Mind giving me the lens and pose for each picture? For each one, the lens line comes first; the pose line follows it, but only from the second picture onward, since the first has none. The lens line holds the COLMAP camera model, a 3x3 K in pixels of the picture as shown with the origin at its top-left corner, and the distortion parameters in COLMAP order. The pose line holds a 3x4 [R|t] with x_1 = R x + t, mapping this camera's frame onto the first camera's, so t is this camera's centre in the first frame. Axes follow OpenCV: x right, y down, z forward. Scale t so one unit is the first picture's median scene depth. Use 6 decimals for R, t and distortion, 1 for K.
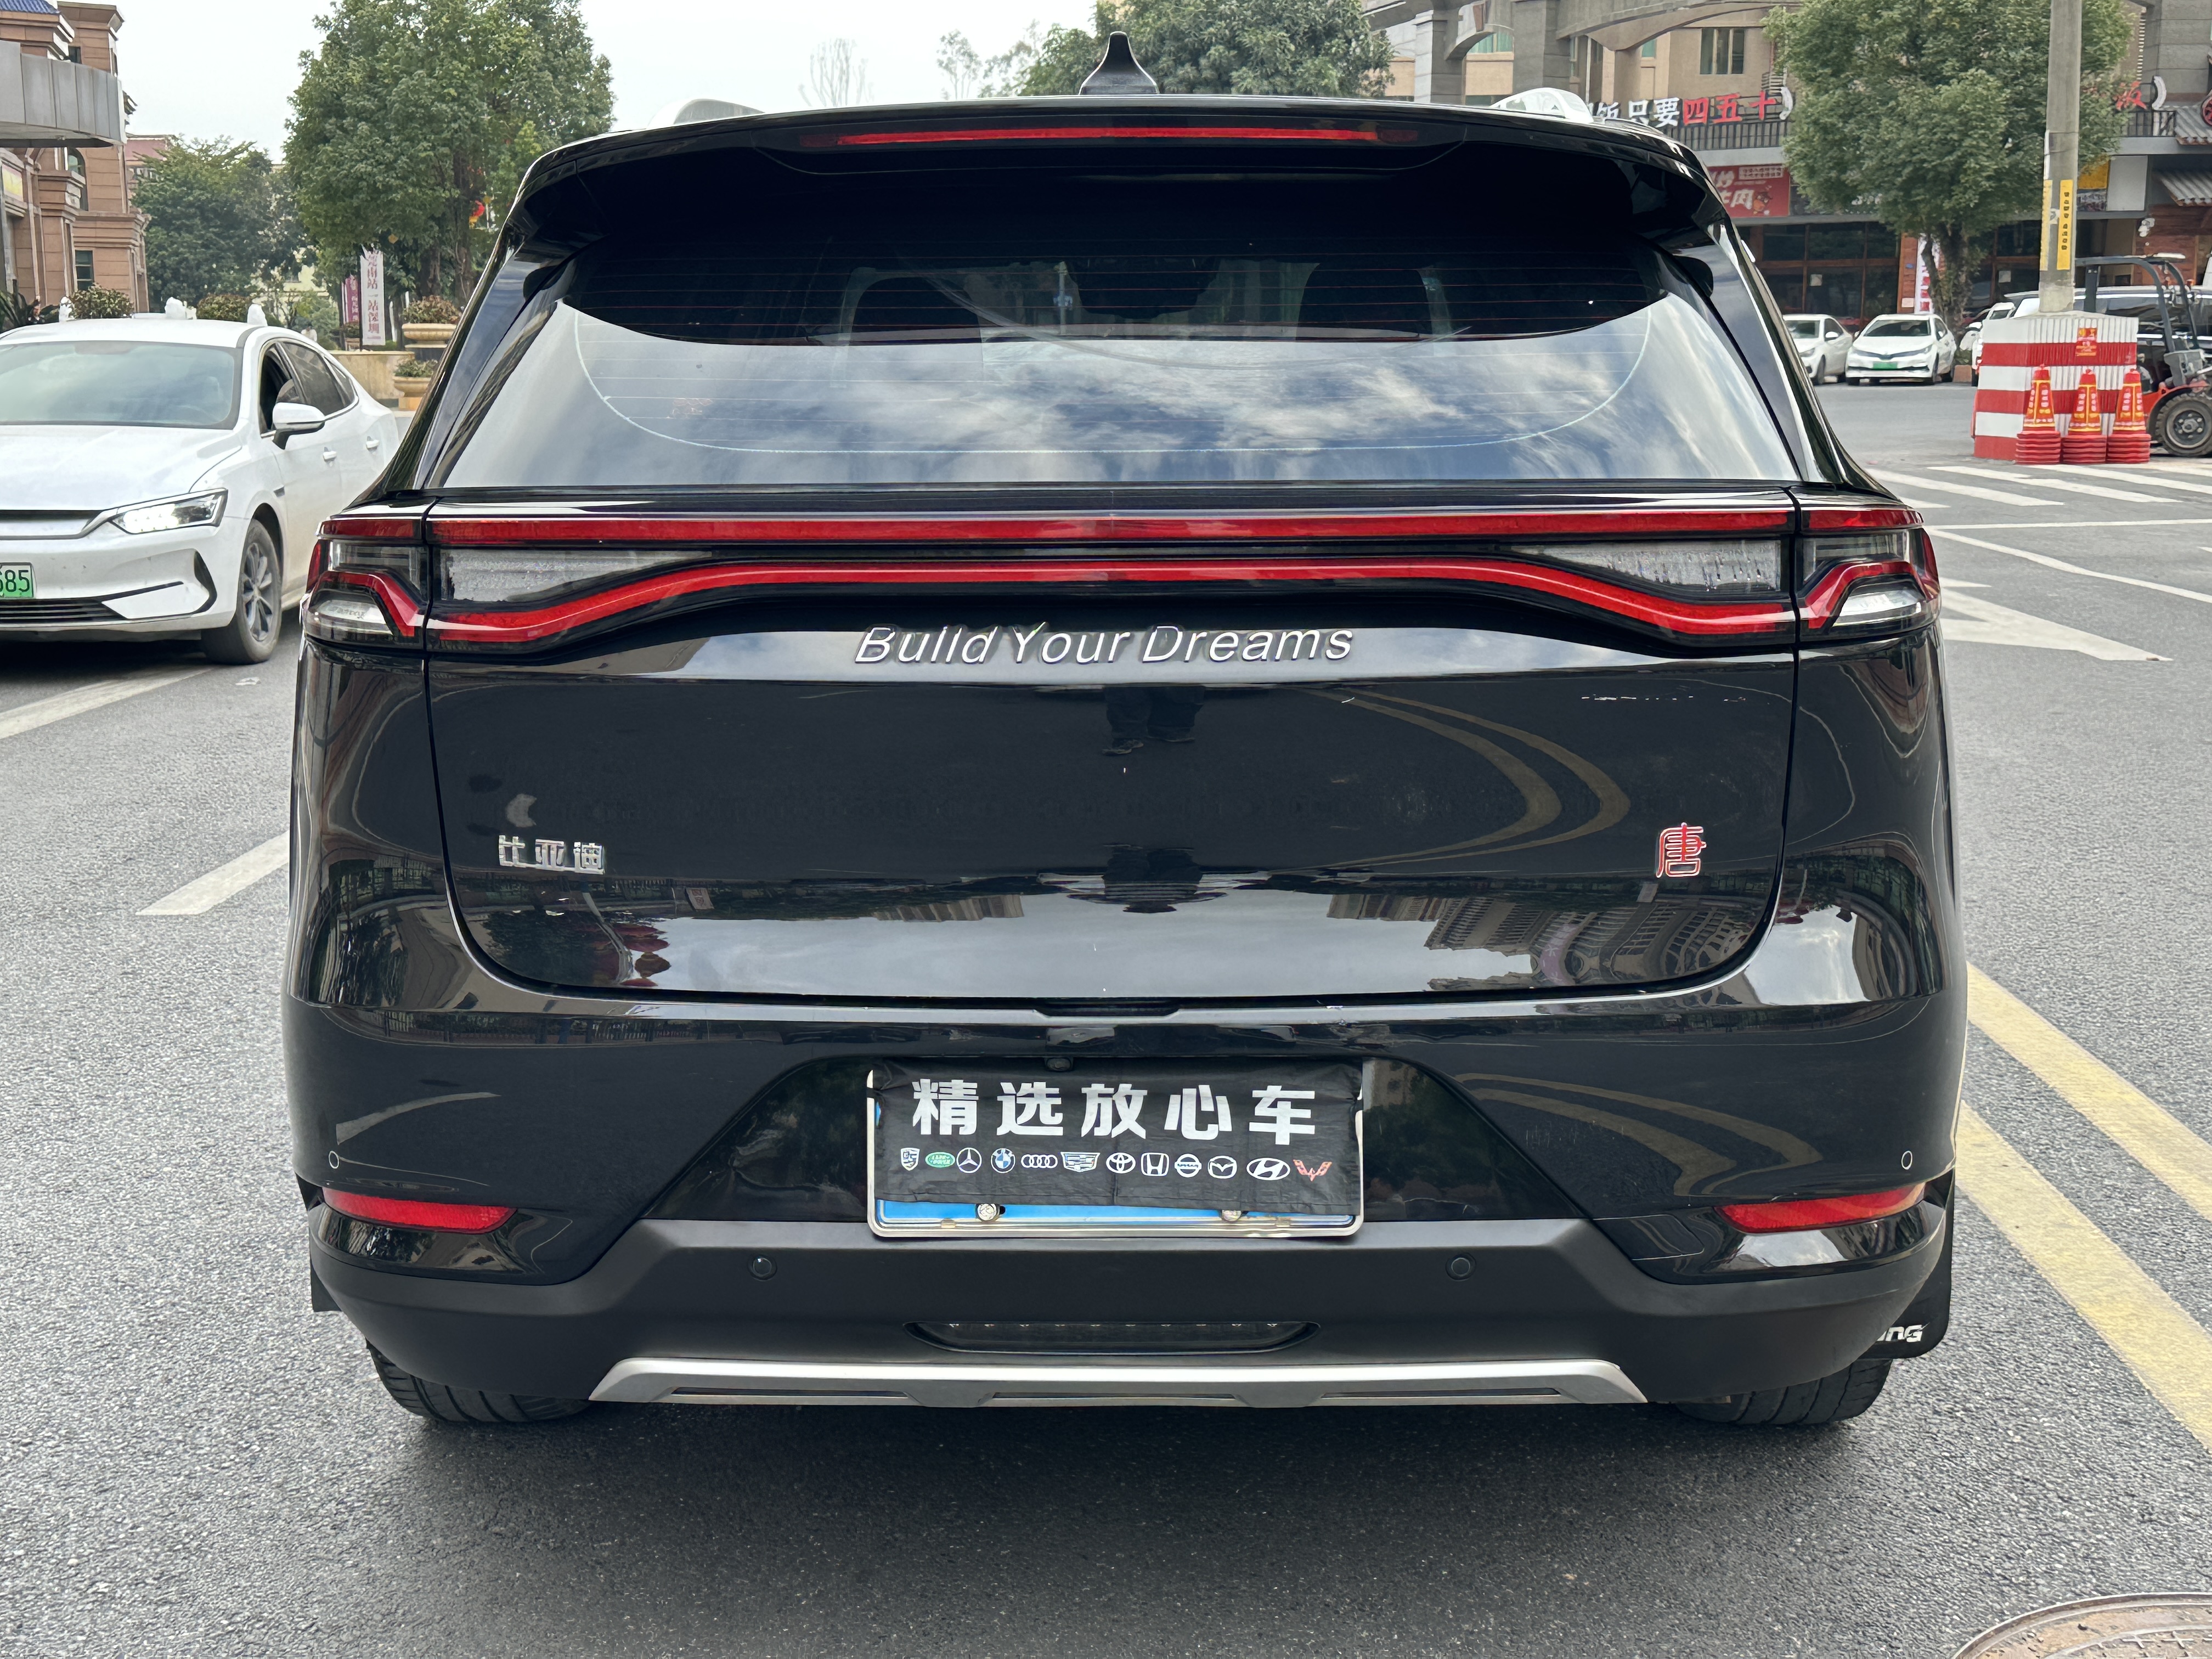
lens RADIAL K [[2765.9, 0, 1106.0], [0, 2765.9, 829.5], [0, 0, 1]] dist [0.156665, -0.302669]
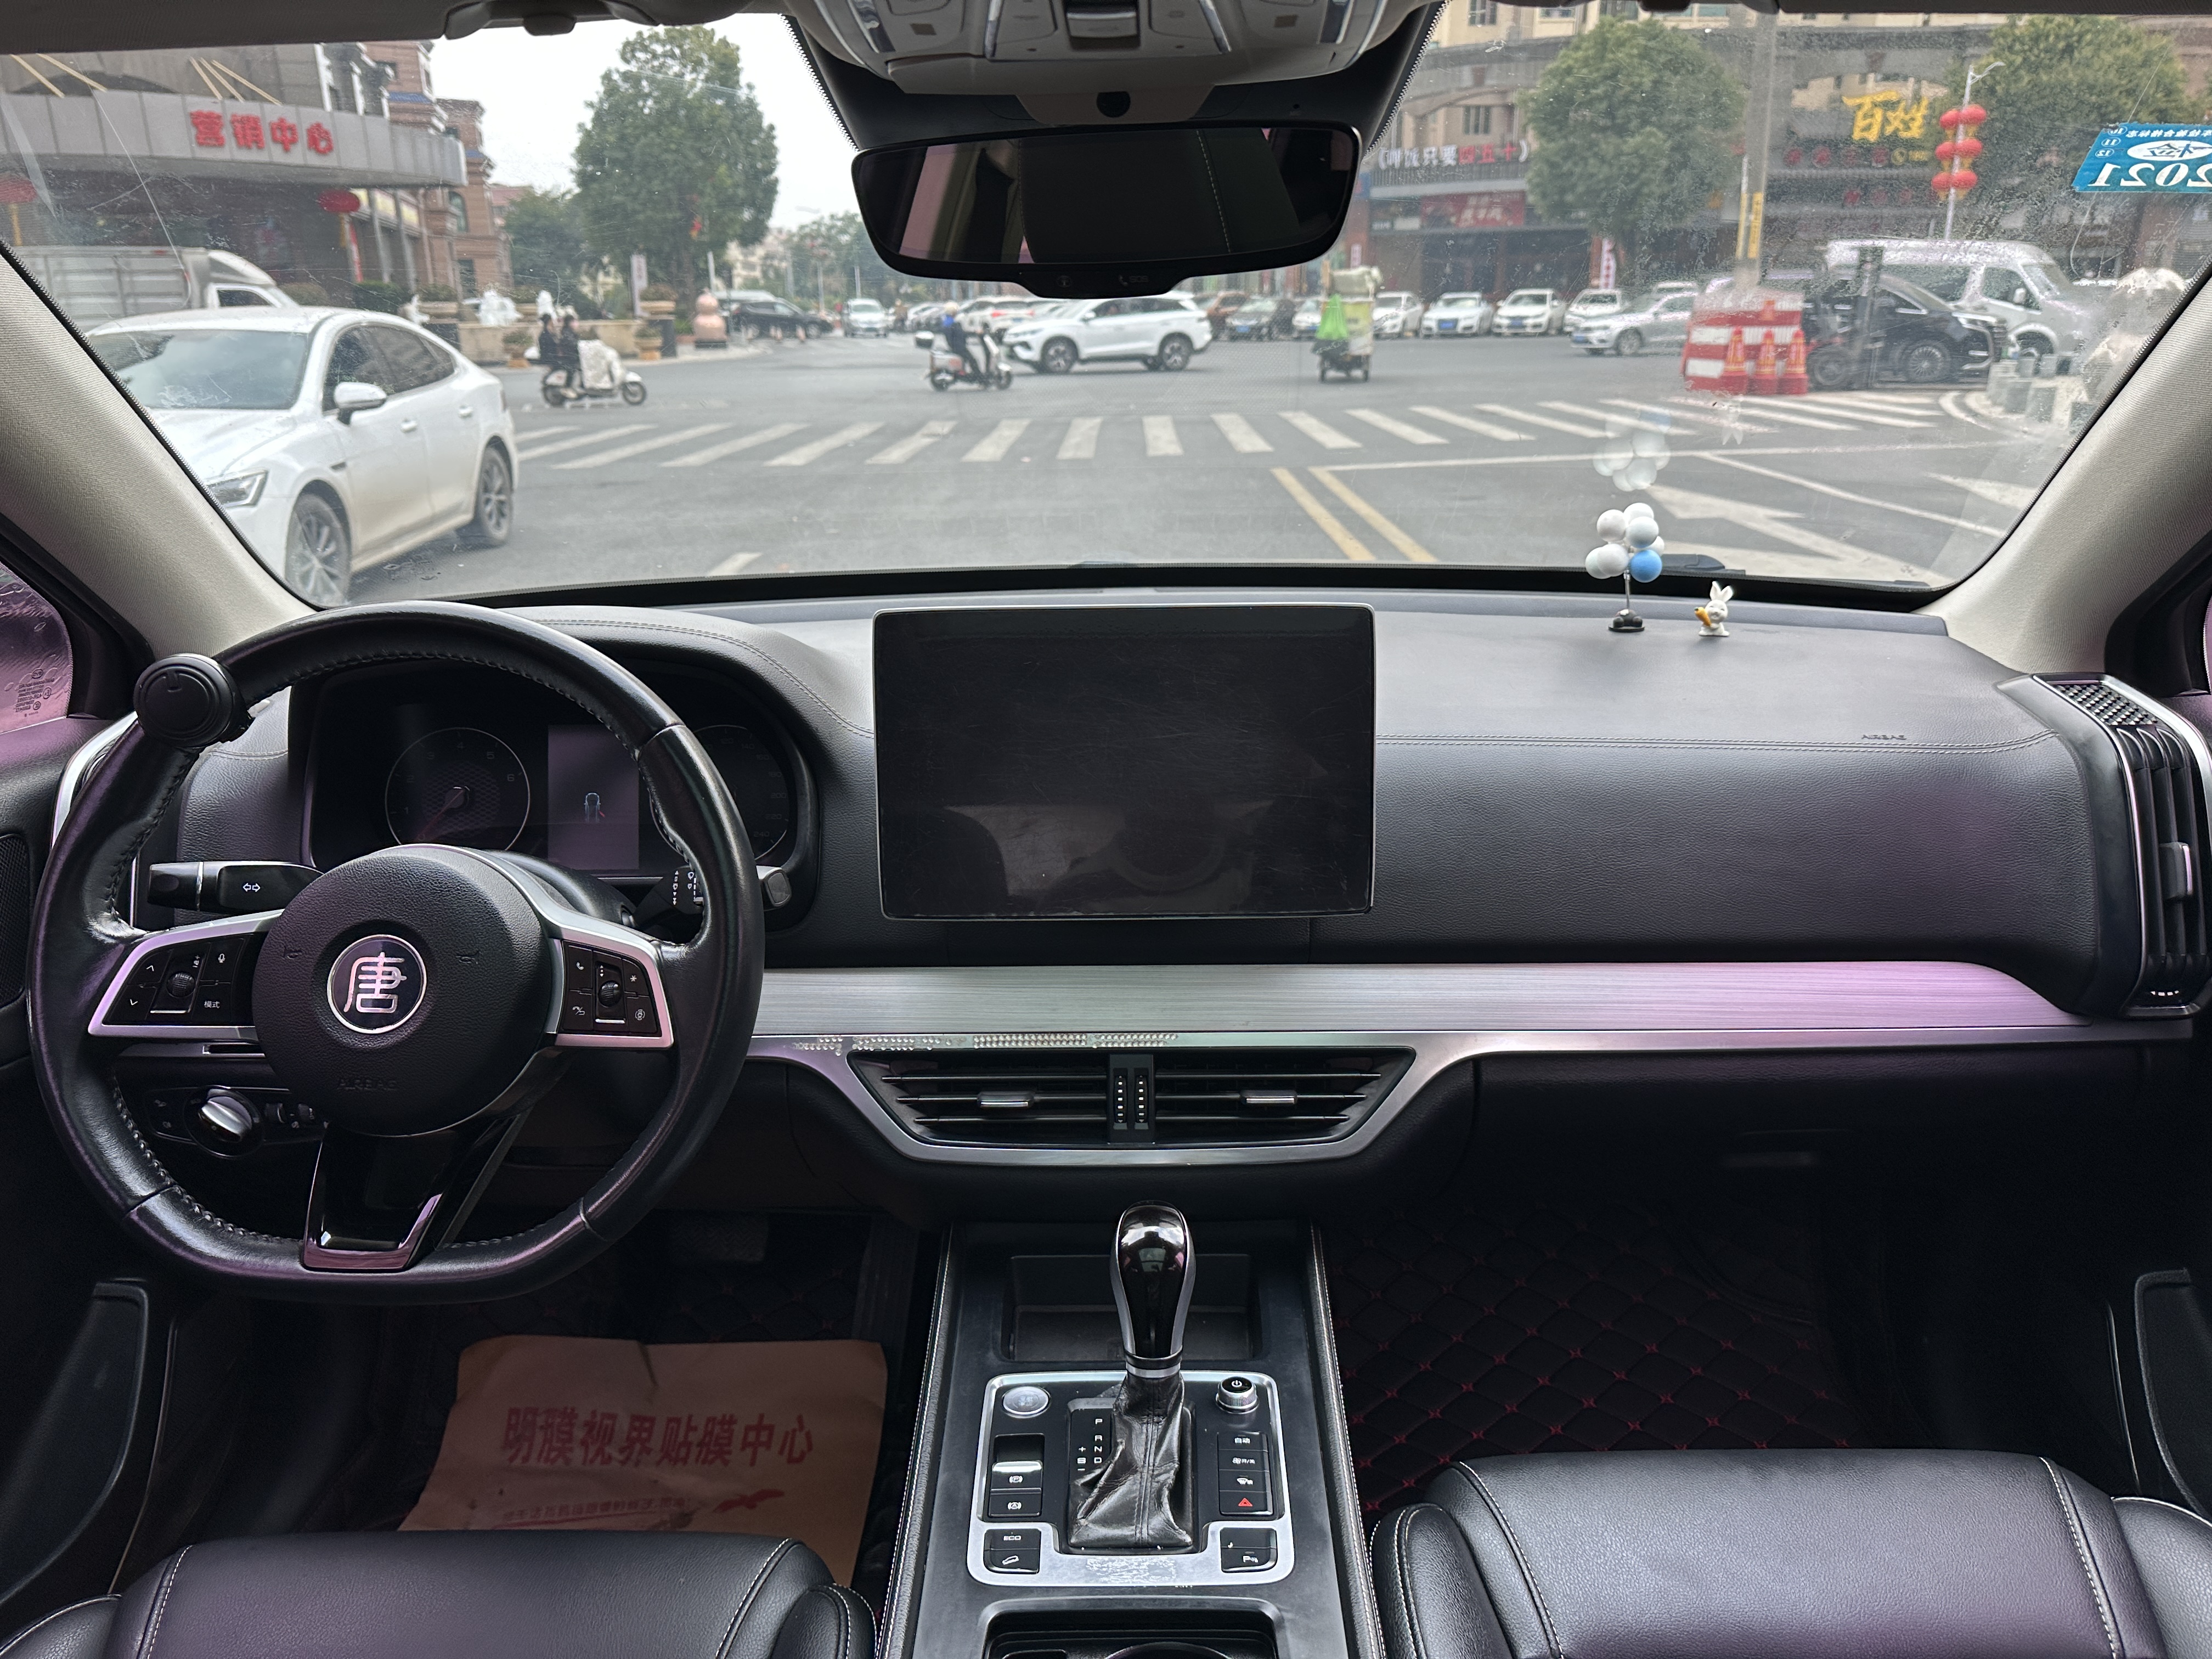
lens RADIAL K [[1576.3, 0, 1113.6], [0, 1576.3, 832.0], [0, 0, 1]] dist [0.009177, -0.012786]
pose [[0.999906, -0.010383, 0.008946, 0.001839], [0.008956, 0.989102, 0.146960, -0.029801], [-0.010374, -0.146866, 0.989102, 0.160254]]
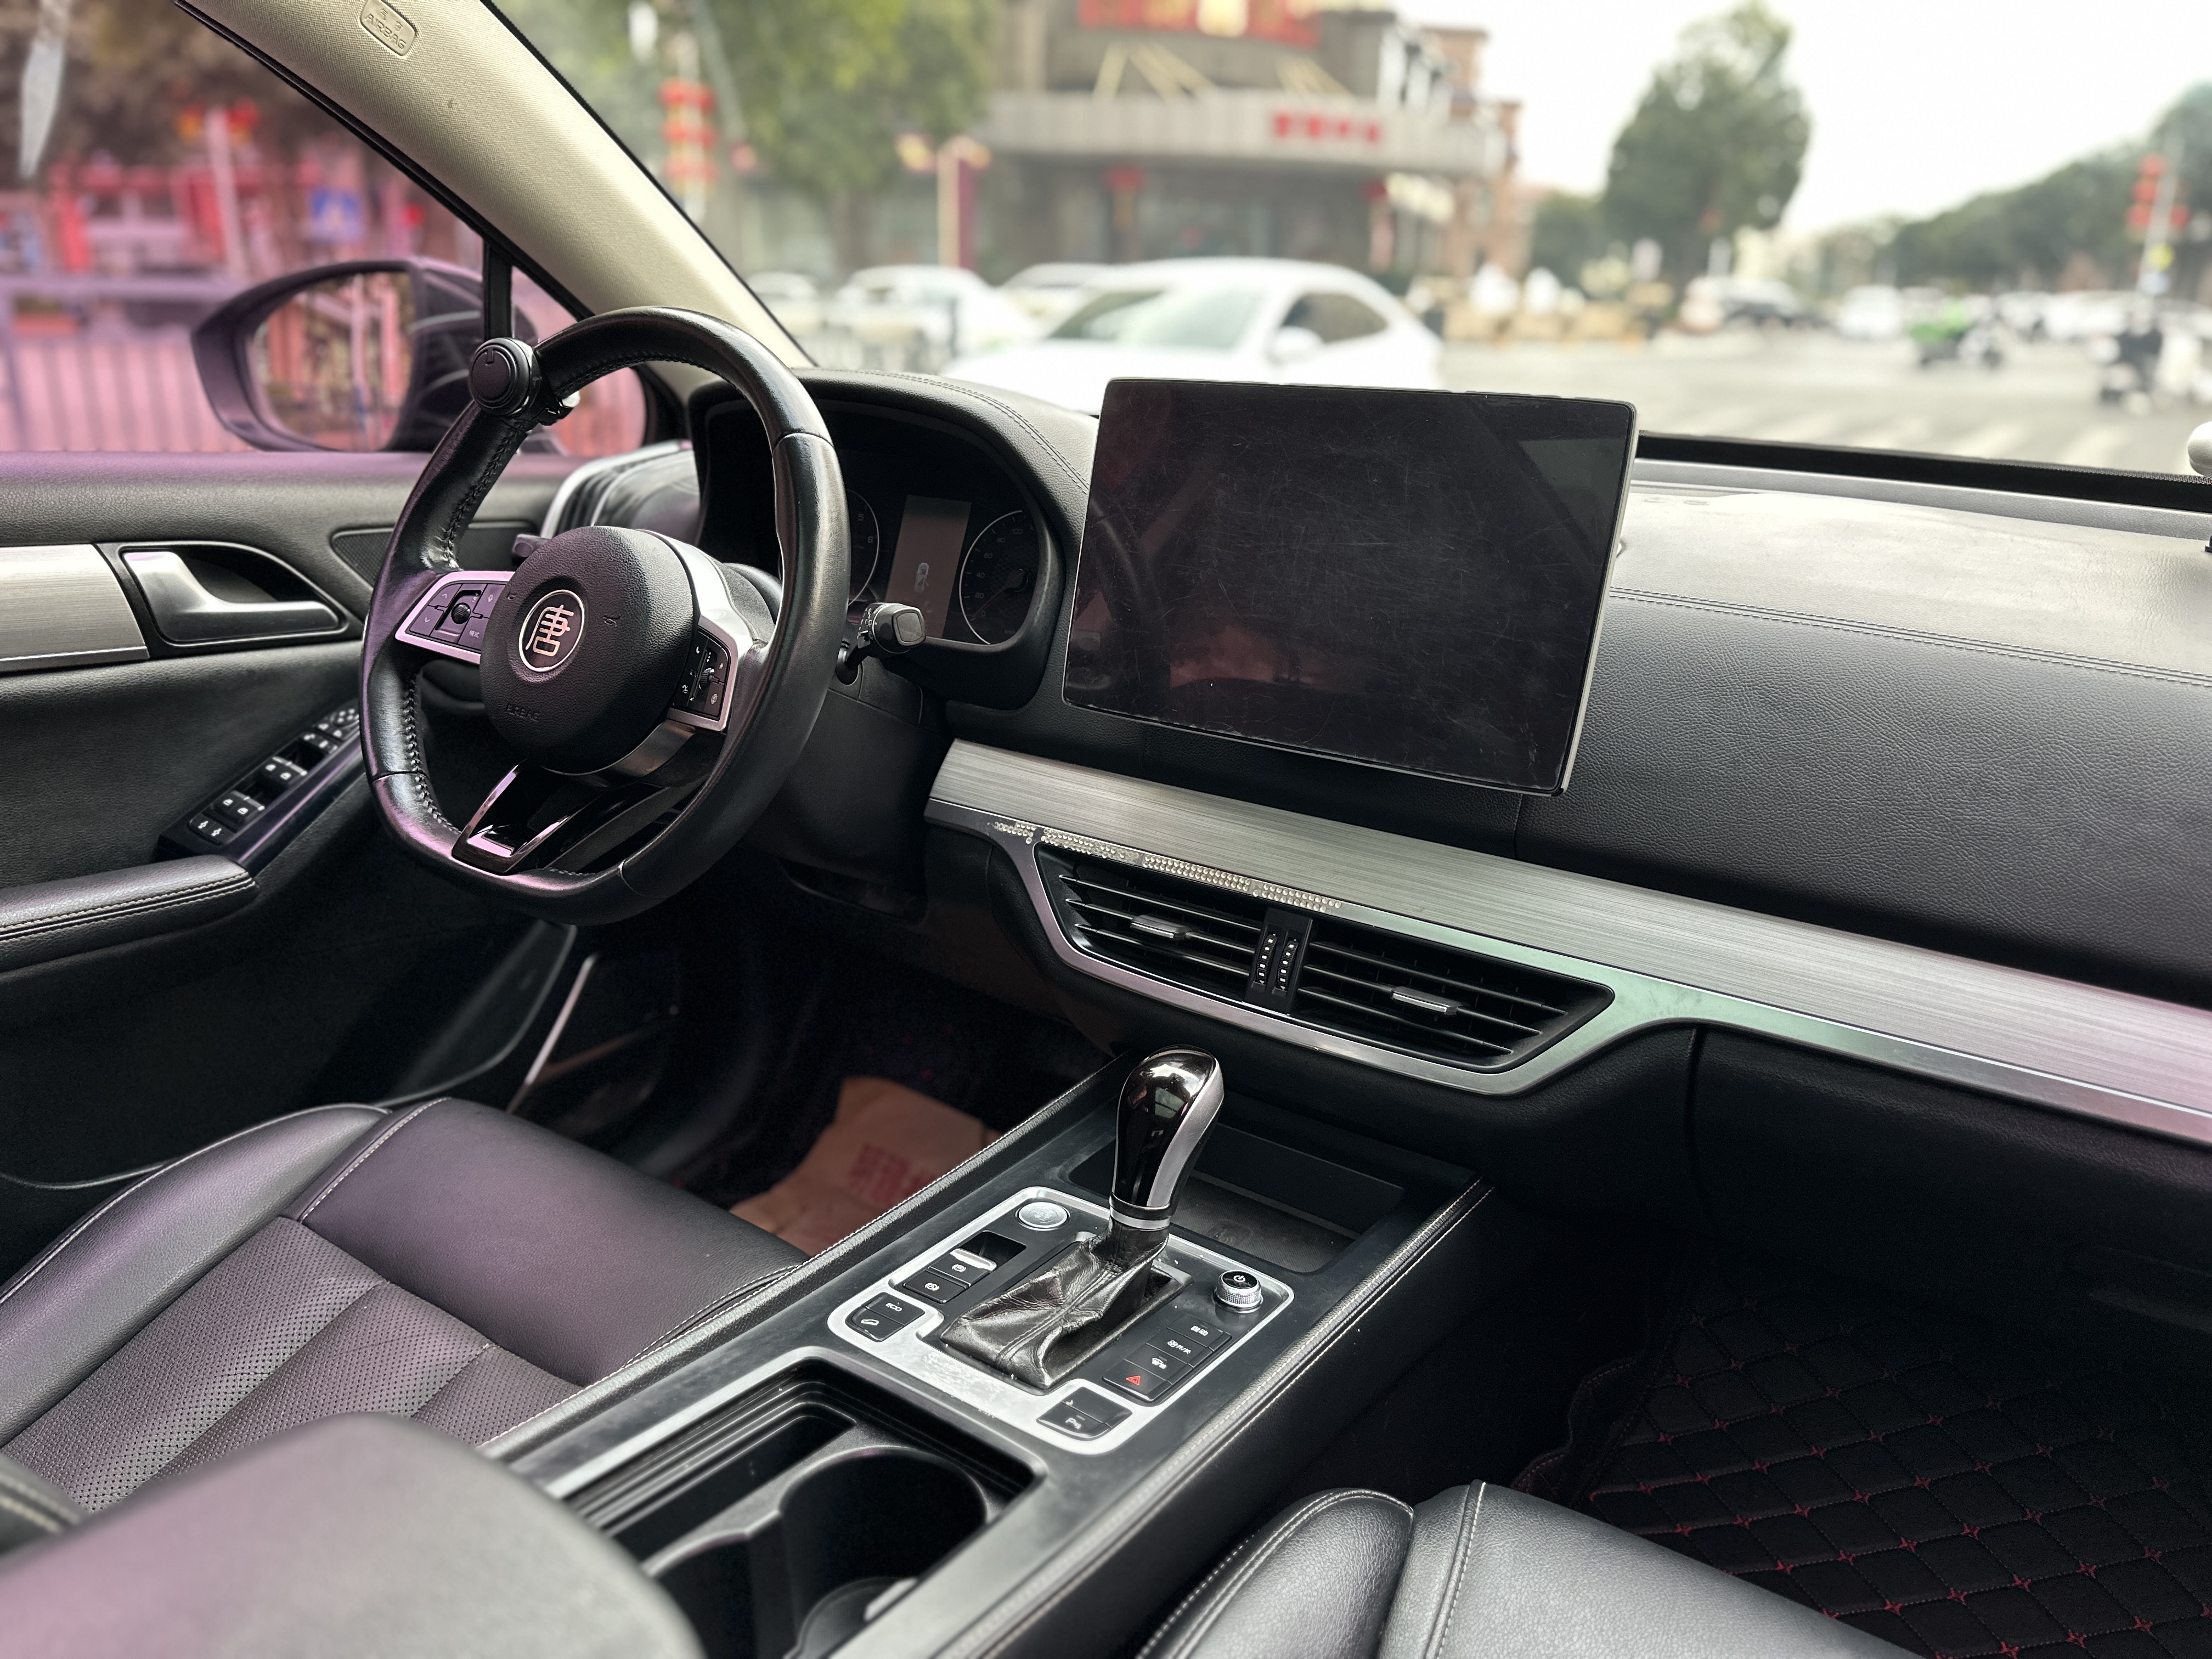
lens RADIAL K [[1566.7, 0, 1113.8], [0, 1566.7, 814.6], [0, 0, 1]] dist [0.005380, -0.004981]
pose [[0.838800, 0.195686, -0.508057, 0.013758], [-0.121547, 0.976928, 0.175606, -0.026918], [0.530699, -0.085545, 0.843232, 0.165796]]
